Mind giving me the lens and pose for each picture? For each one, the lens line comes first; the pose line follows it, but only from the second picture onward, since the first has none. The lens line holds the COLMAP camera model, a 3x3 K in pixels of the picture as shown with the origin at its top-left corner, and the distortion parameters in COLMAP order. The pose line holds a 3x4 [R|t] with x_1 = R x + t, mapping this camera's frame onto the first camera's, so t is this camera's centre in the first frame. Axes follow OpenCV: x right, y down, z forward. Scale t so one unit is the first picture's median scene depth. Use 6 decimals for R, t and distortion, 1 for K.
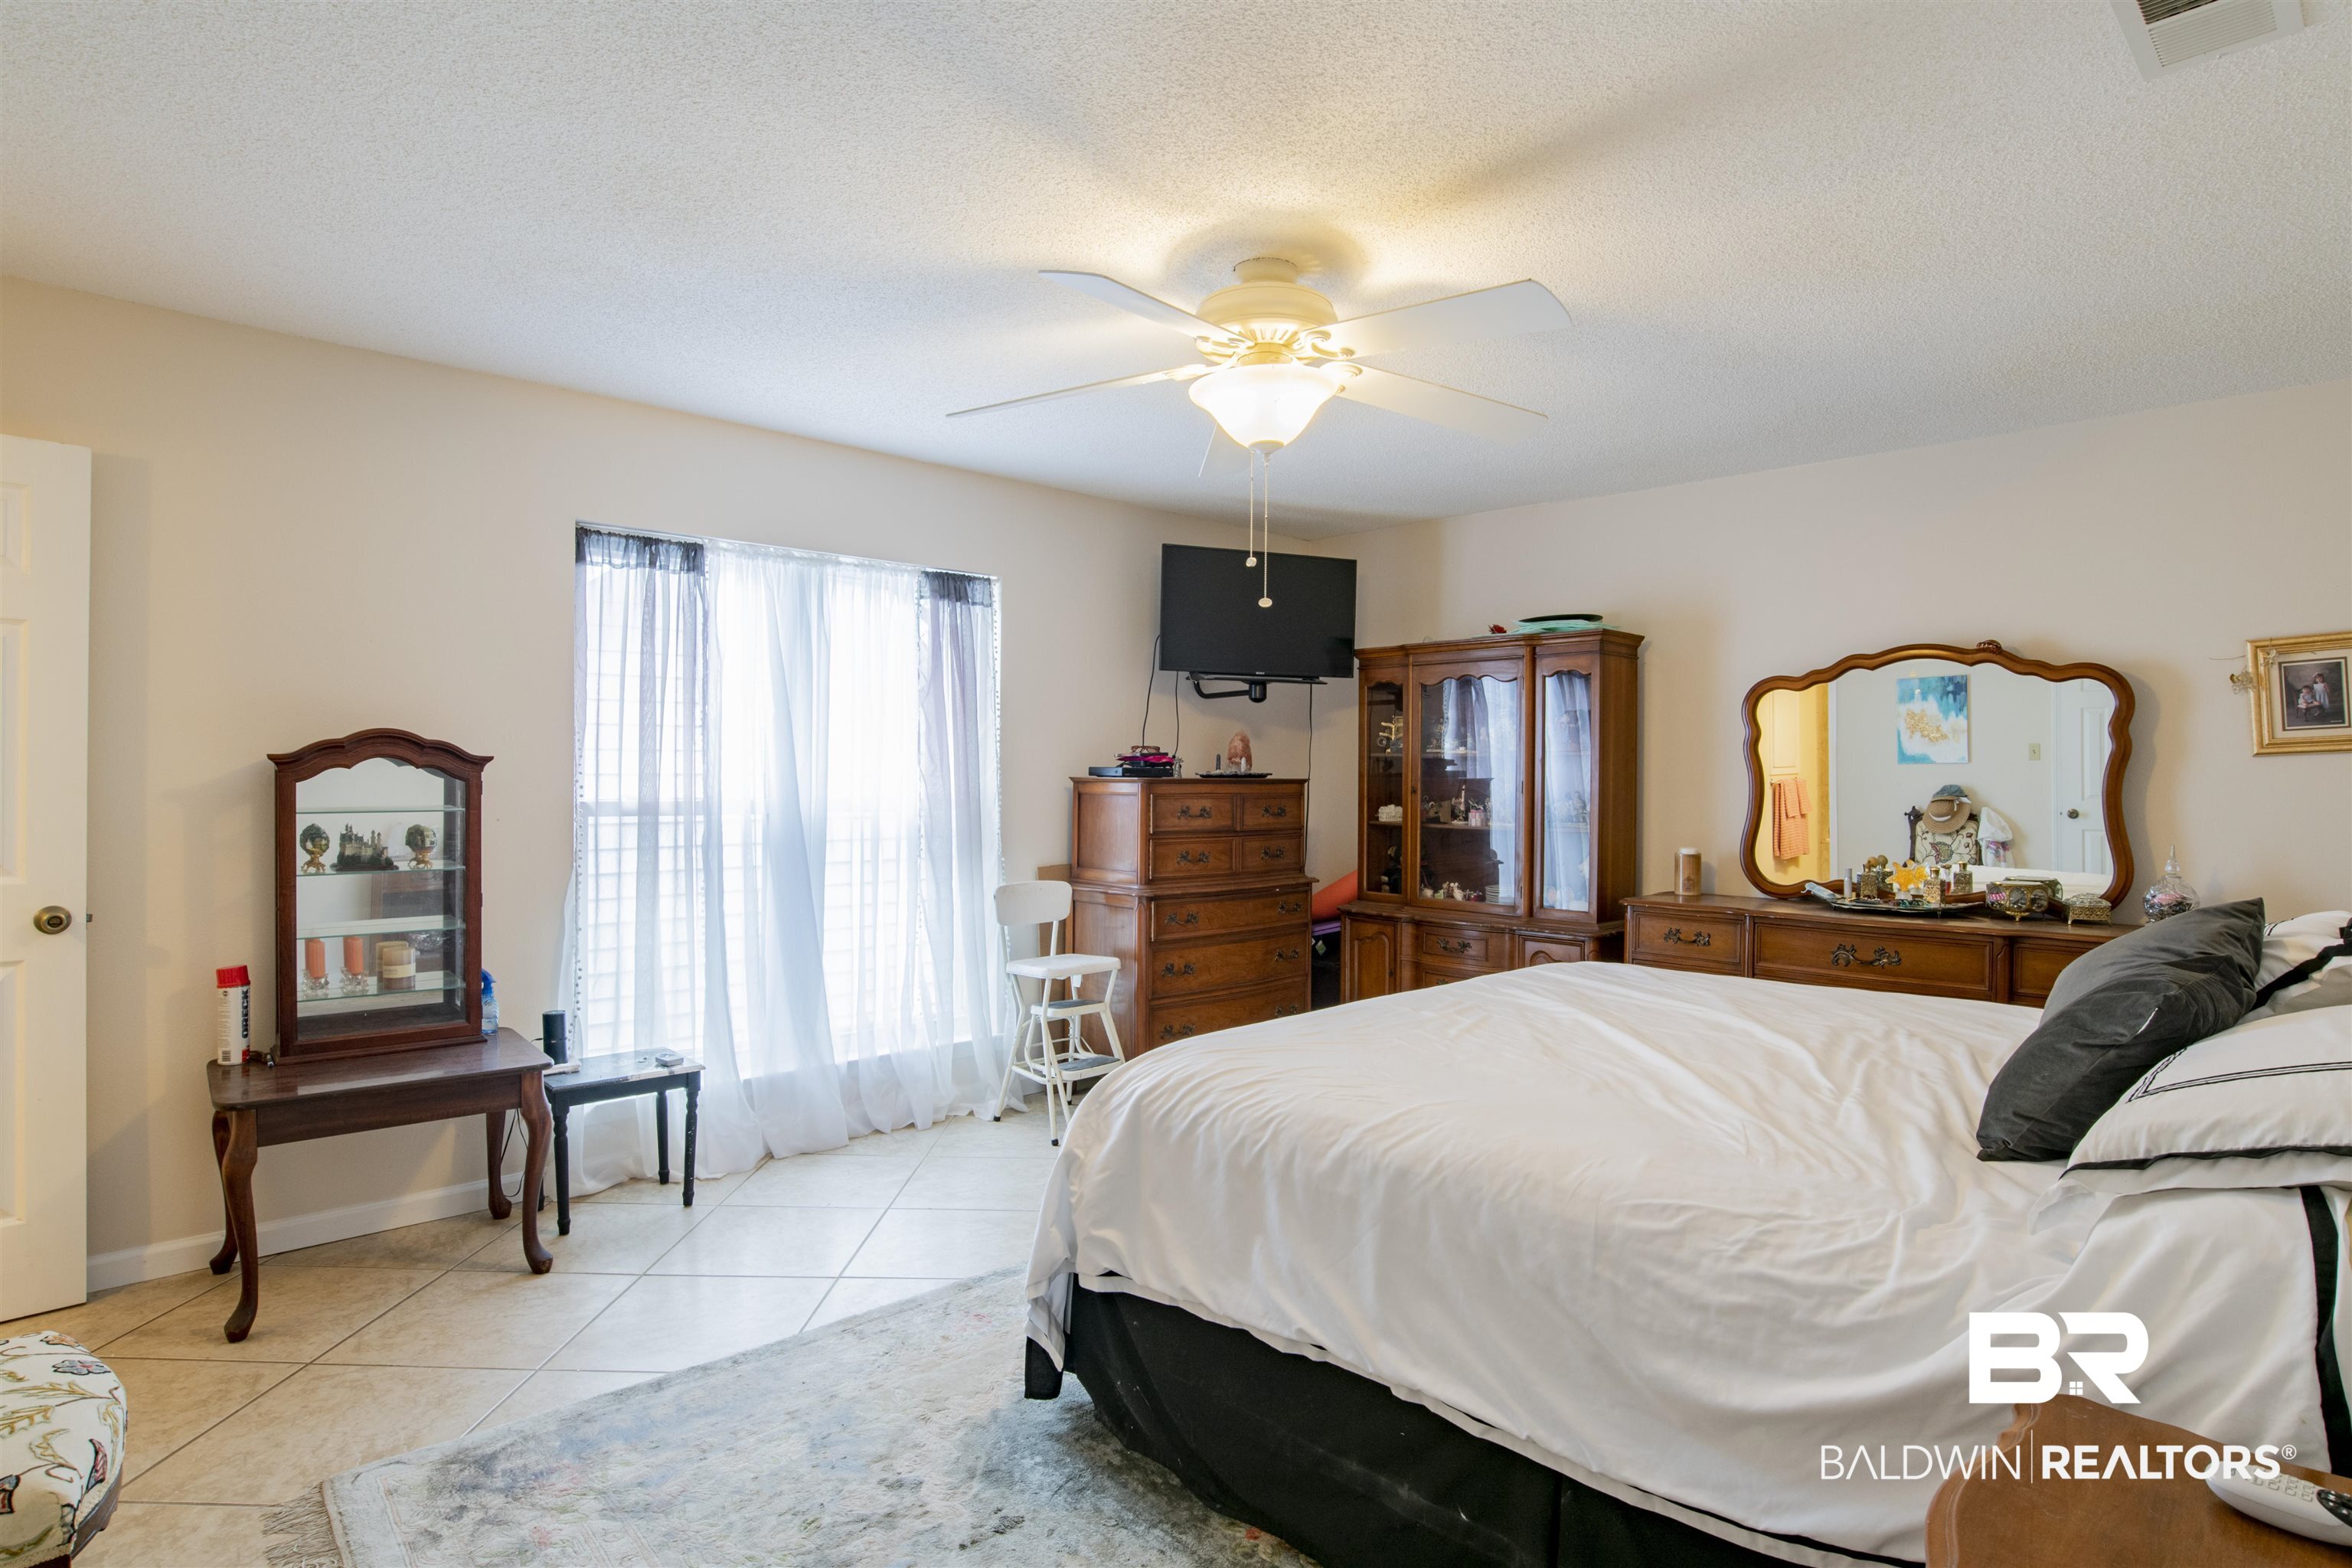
lens RADIAL K [[1258.9, 0, 1208.9], [0, 1258.9, 767.7], [0, 0, 1]] dist [-0.057725, 0.000121]
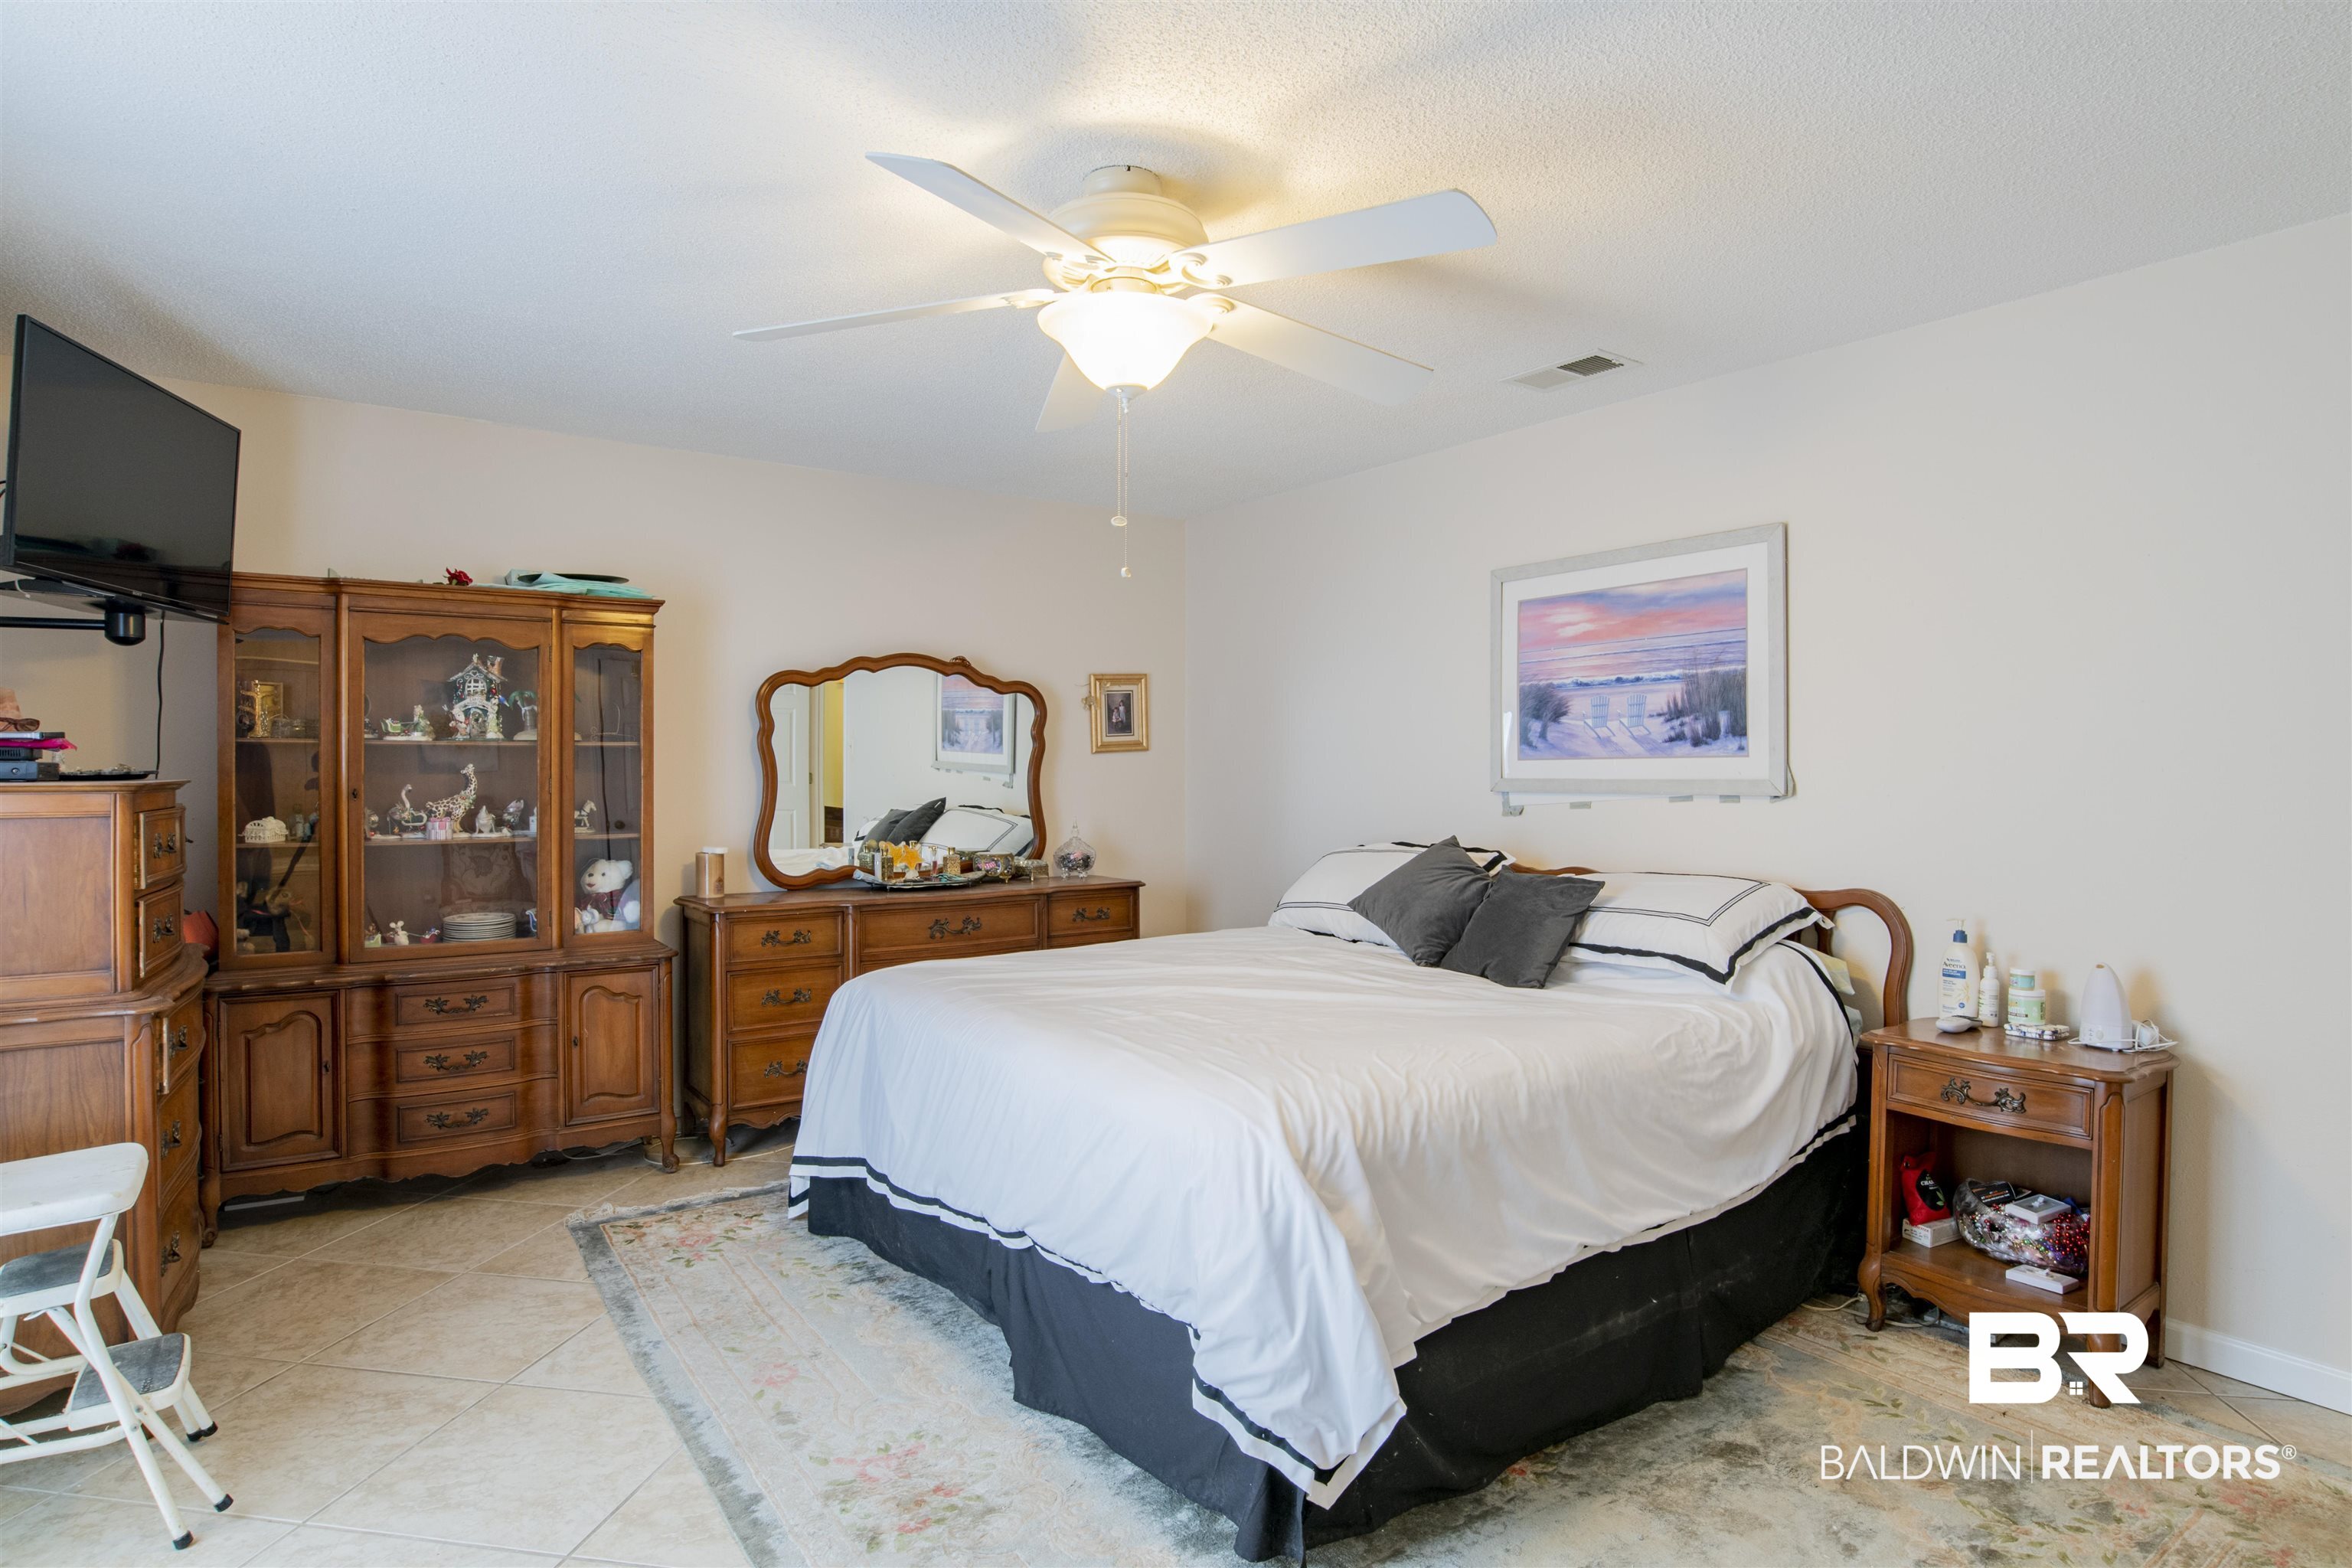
lens RADIAL K [[1258.9, 0, 1208.9], [0, 1258.9, 767.7], [0, 0, 1]] dist [-0.057725, 0.000121]
pose [[0.132746, -0.006920, 0.991126, -0.533672], [-0.004992, 0.999958, 0.007650, -0.004201], [-0.991138, -0.005963, 0.132706, 0.559599]]
